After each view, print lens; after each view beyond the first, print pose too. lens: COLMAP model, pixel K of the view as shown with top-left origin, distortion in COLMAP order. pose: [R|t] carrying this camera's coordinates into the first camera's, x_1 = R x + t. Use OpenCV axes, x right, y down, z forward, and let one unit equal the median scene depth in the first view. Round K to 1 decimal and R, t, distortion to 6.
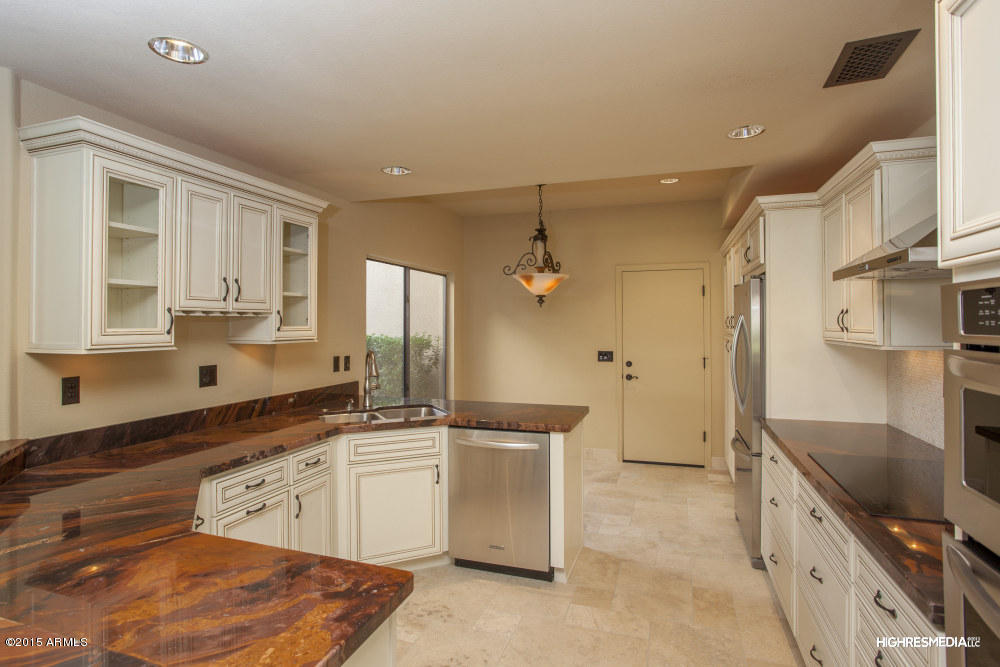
lens RADIAL K [[539.0, 0, 477.1], [0, 539.0, 314.9], [0, 0, 1]] dist [-0.006250, -0.000321]
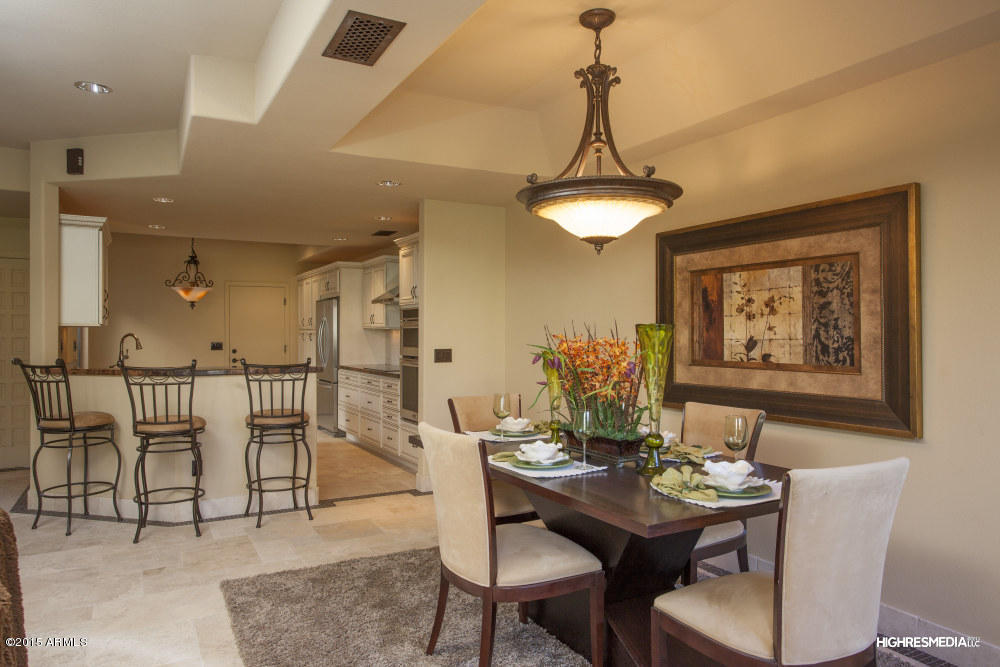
lens RADIAL K [[685.6, 0, 500.2], [0, 685.6, 331.4], [0, 0, 1]] dist [-0.003426, -0.000452]
pose [[0.668272, 0.001613, 0.743916, -0.665423], [-0.010449, 0.999919, 0.007219, 0.020910], [-0.743844, -0.012597, 0.668235, -0.812084]]
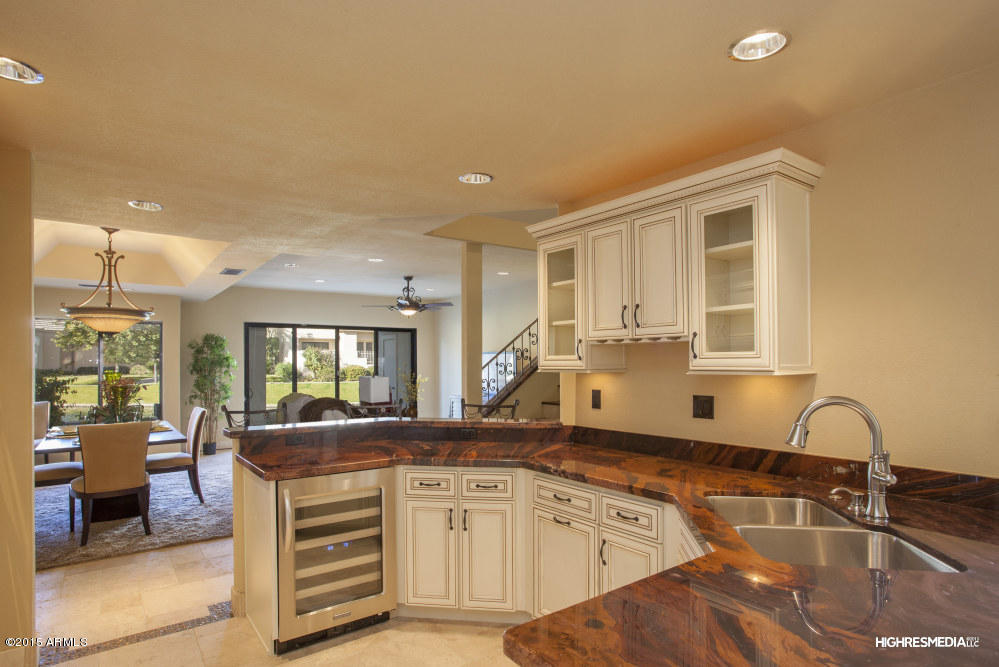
lens RADIAL K [[538.4, 0, 470.4], [0, 538.4, 353.1], [0, 0, 1]] dist [-0.006250, -0.000321]
pose [[-0.566451, -0.003074, -0.824090, 0.576274], [0.025268, 0.999458, -0.021096, 0.037623], [0.823708, -0.032773, -0.566066, 1.433400]]
